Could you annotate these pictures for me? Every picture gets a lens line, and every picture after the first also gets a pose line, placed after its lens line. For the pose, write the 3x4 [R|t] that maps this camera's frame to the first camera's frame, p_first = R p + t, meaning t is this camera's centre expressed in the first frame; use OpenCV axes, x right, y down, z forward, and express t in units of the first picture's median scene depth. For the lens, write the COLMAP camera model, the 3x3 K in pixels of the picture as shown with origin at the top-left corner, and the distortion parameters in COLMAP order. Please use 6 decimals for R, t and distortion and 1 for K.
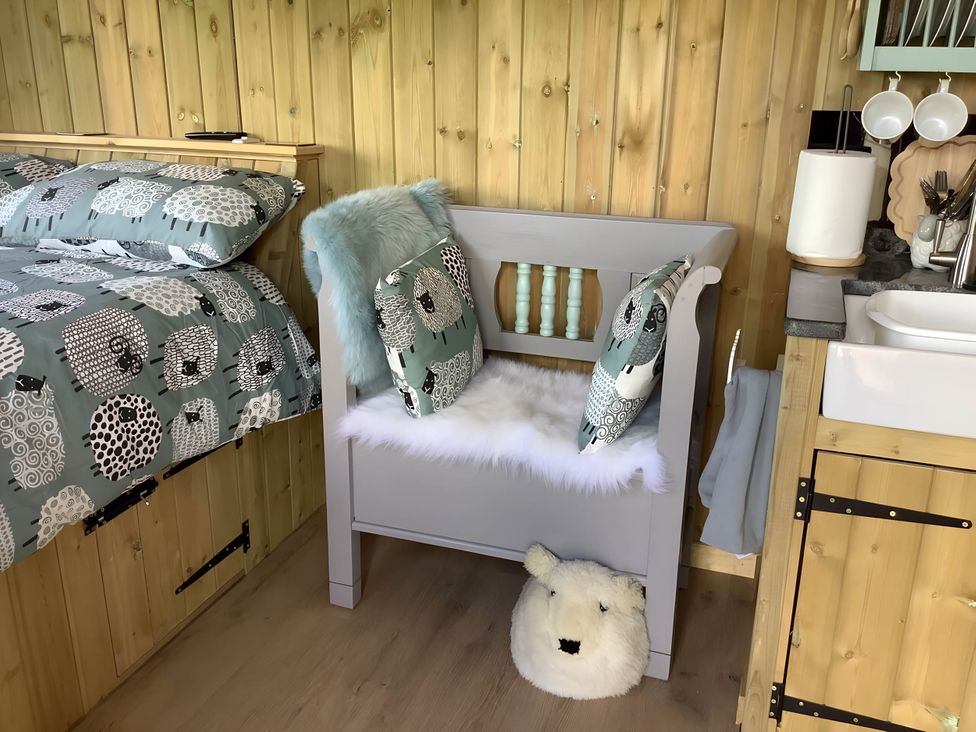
lens RADIAL K [[865.5, 0, 488.0], [0, 865.5, 366.0], [0, 0, 1]] dist [0.002137, -0.016265]
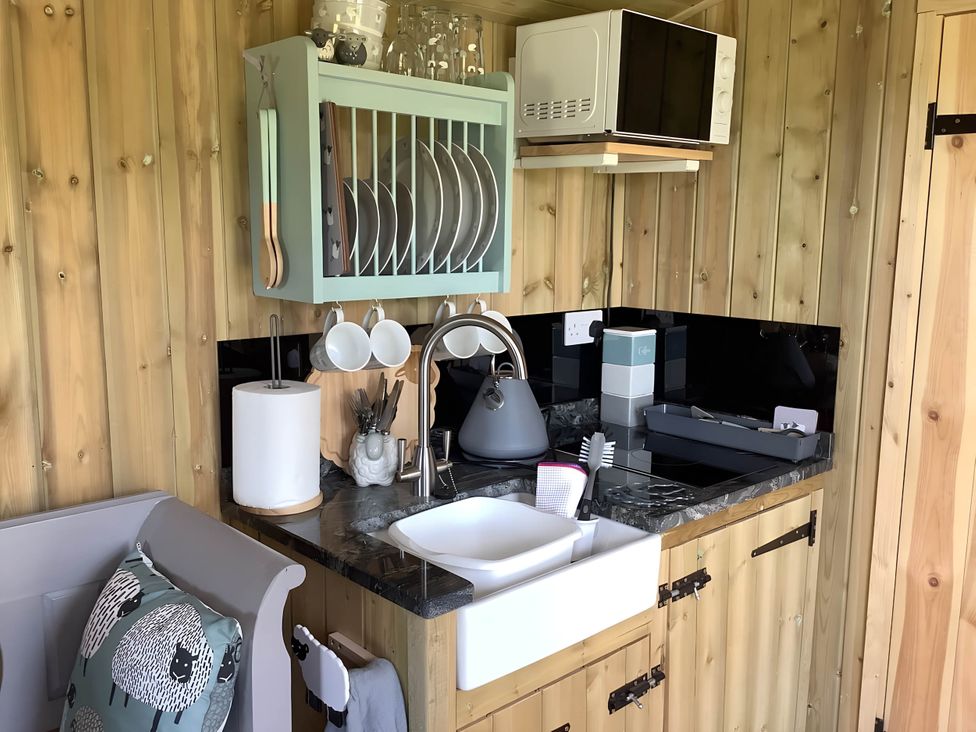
lens RADIAL K [[865.5, 0, 488.0], [0, 865.5, 366.0], [0, 0, 1]] dist [0.002137, -0.016265]
pose [[0.486179, -0.137545, 0.862966, -0.286915], [0.282875, 0.959135, -0.006493, -0.223525], [-0.826808, 0.247268, 0.505220, 0.407040]]
